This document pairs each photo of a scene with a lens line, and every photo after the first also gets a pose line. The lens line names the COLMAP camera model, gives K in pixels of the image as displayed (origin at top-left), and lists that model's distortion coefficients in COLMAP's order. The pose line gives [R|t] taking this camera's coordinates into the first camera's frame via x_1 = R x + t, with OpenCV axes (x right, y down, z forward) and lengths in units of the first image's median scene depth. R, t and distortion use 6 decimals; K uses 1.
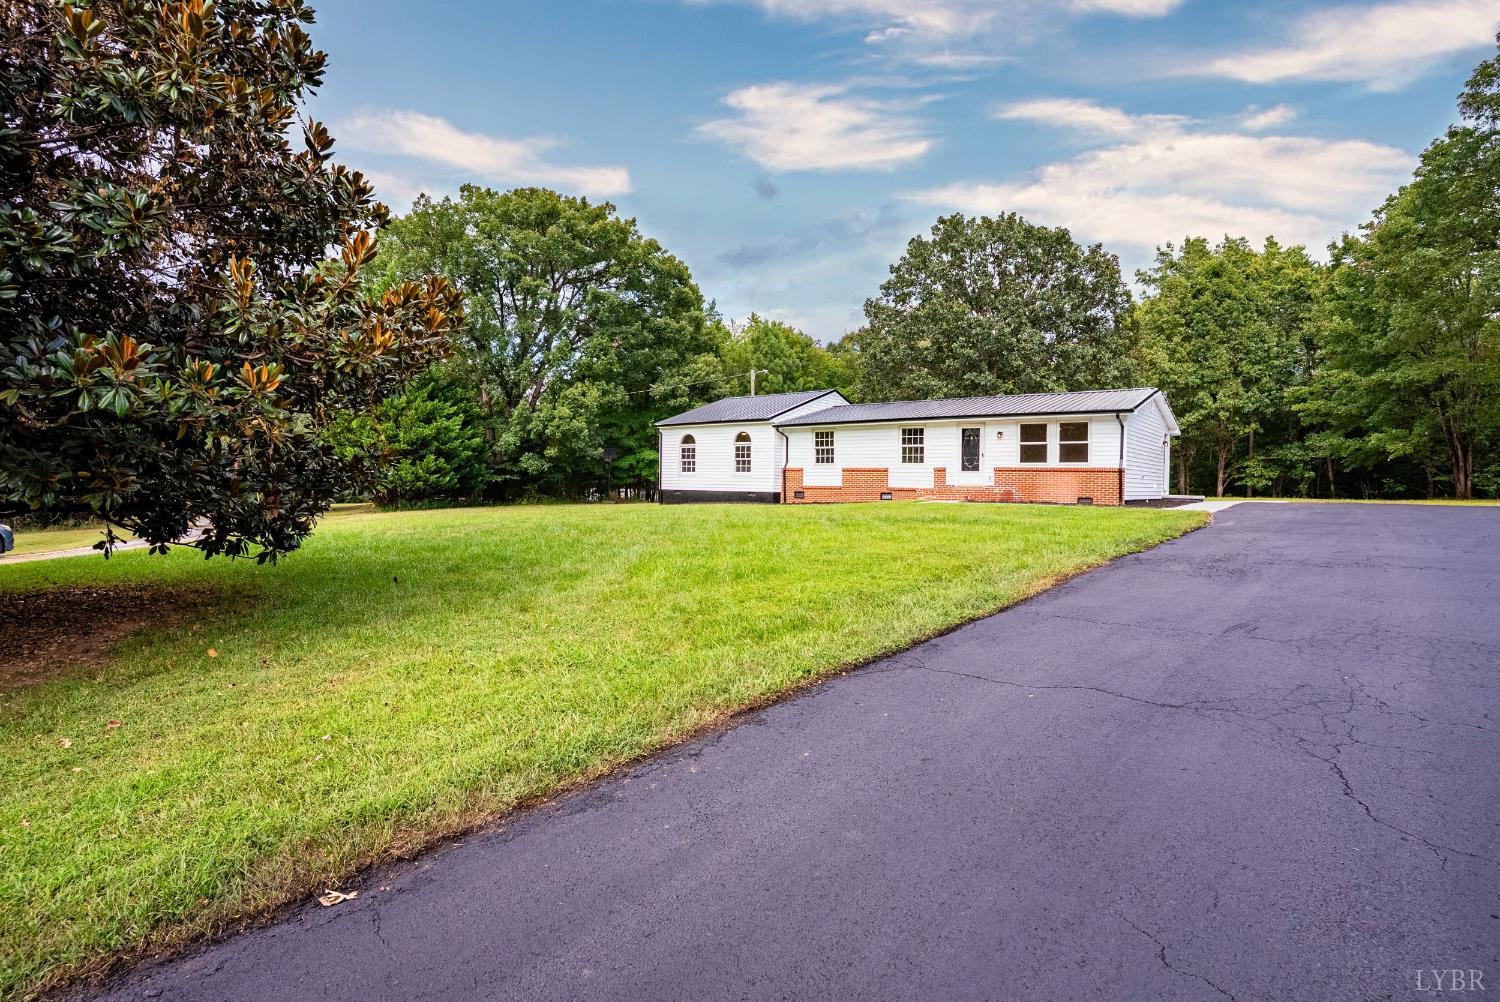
lens RADIAL K [[738.4, 0, 745.0], [0, 738.4, 492.0], [0, 0, 1]] dist [-0.002896, 0.000213]
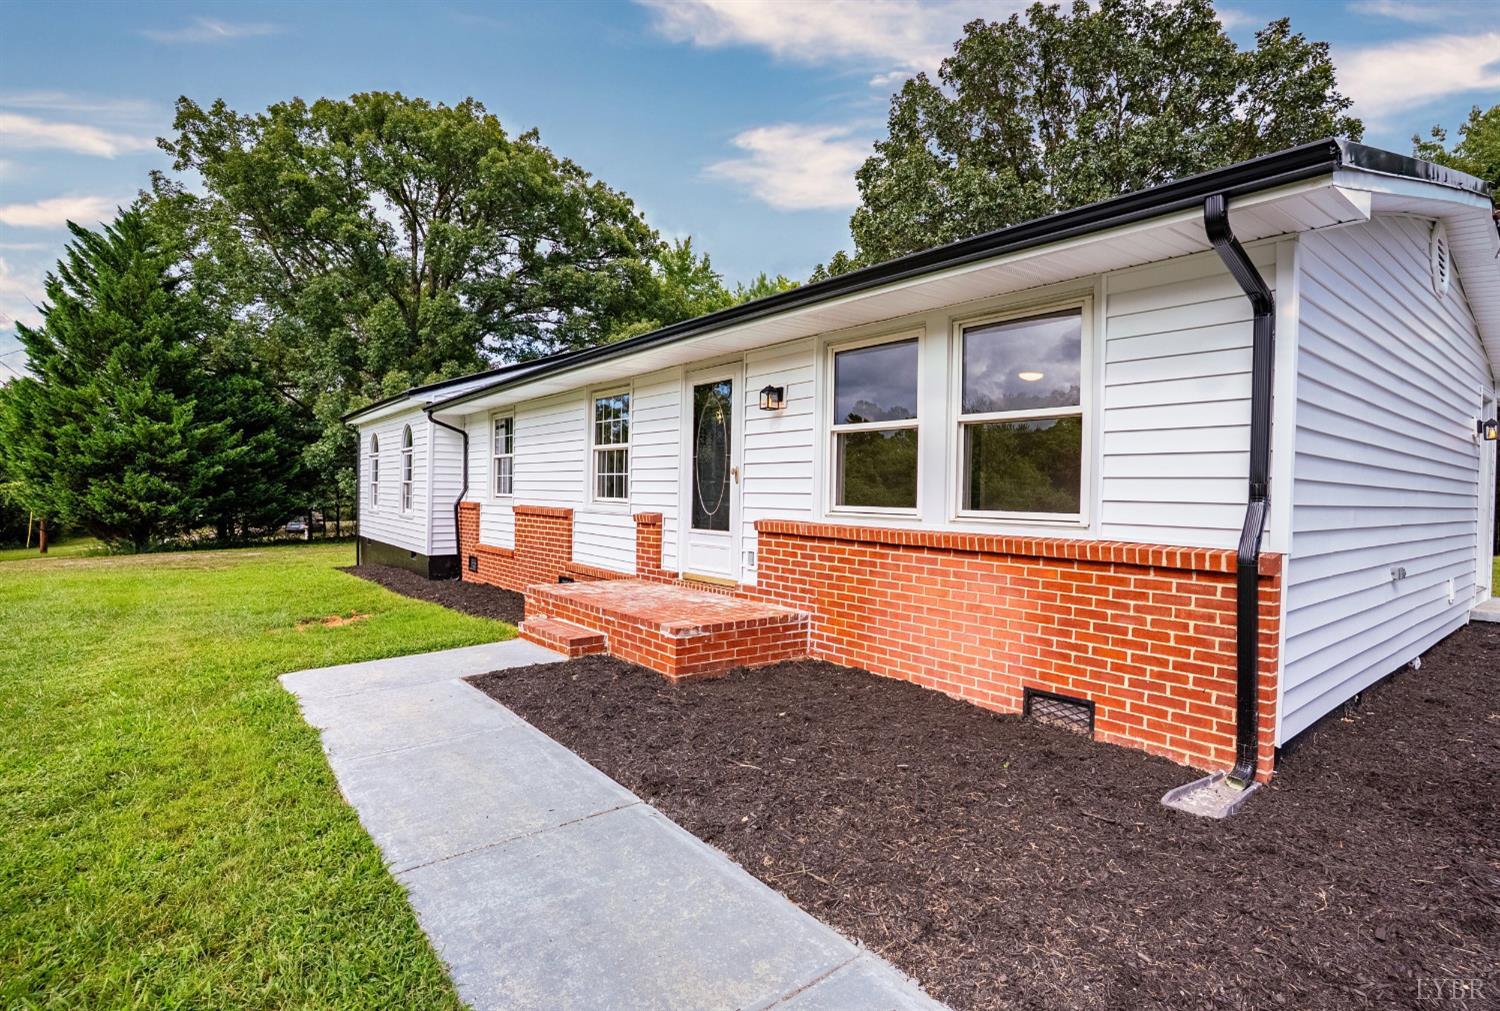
lens RADIAL K [[738.4, 0, 761.9], [0, 738.4, 503.4], [0, 0, 1]] dist [-0.002896, 0.000213]
pose [[0.978763, 0.009743, -0.204761, 0.334490], [-0.010876, 0.999931, -0.004409, -0.032847], [0.204704, 0.006542, 0.978802, 0.625381]]
